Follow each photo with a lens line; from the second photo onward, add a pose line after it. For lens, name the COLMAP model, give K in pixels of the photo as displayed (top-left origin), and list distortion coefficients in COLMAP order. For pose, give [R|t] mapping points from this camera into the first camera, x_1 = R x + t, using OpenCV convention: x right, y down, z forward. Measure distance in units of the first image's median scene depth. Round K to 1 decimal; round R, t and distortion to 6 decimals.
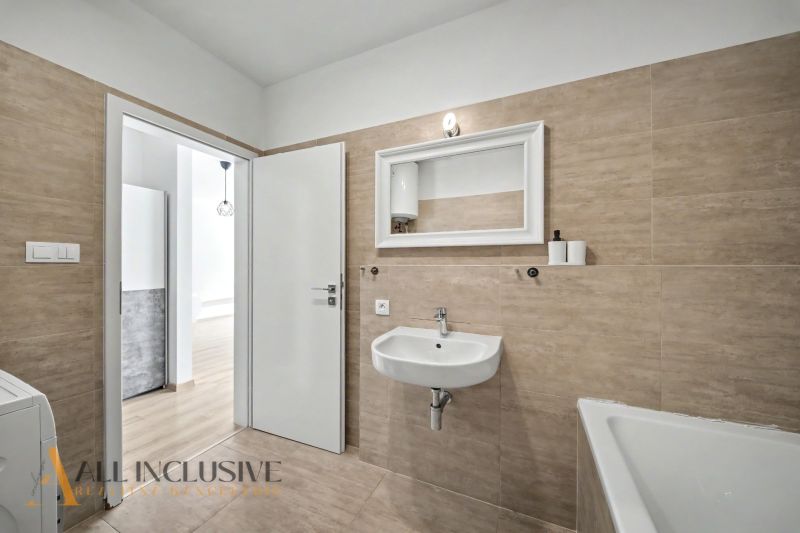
lens RADIAL K [[283.5, 0, 393.4], [0, 283.5, 261.4], [0, 0, 1]] dist [-0.000252, -0.000216]
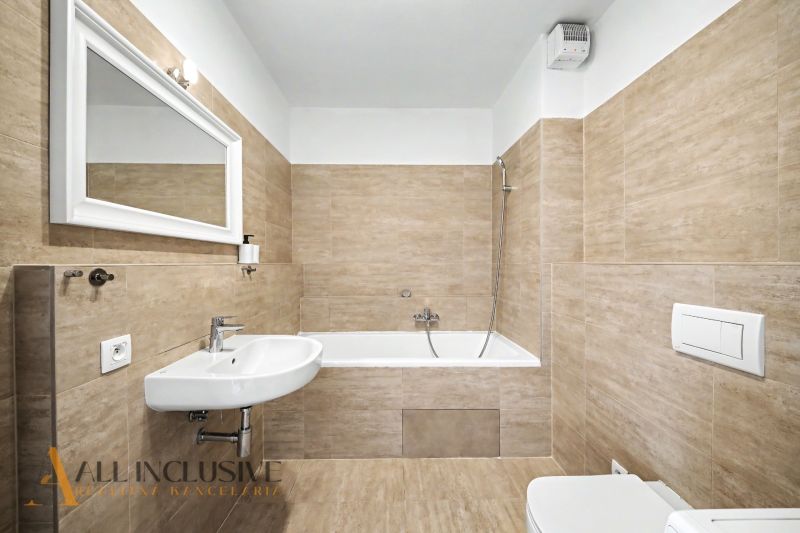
lens RADIAL K [[283.5, 0, 393.4], [0, 283.5, 261.4], [0, 0, 1]] dist [-0.000252, -0.000216]
pose [[-0.413497, 0.001903, 0.910503, -0.668963], [-0.014720, 0.999853, -0.008774, 0.004818], [-0.910386, -0.017031, -0.413409, 0.776199]]
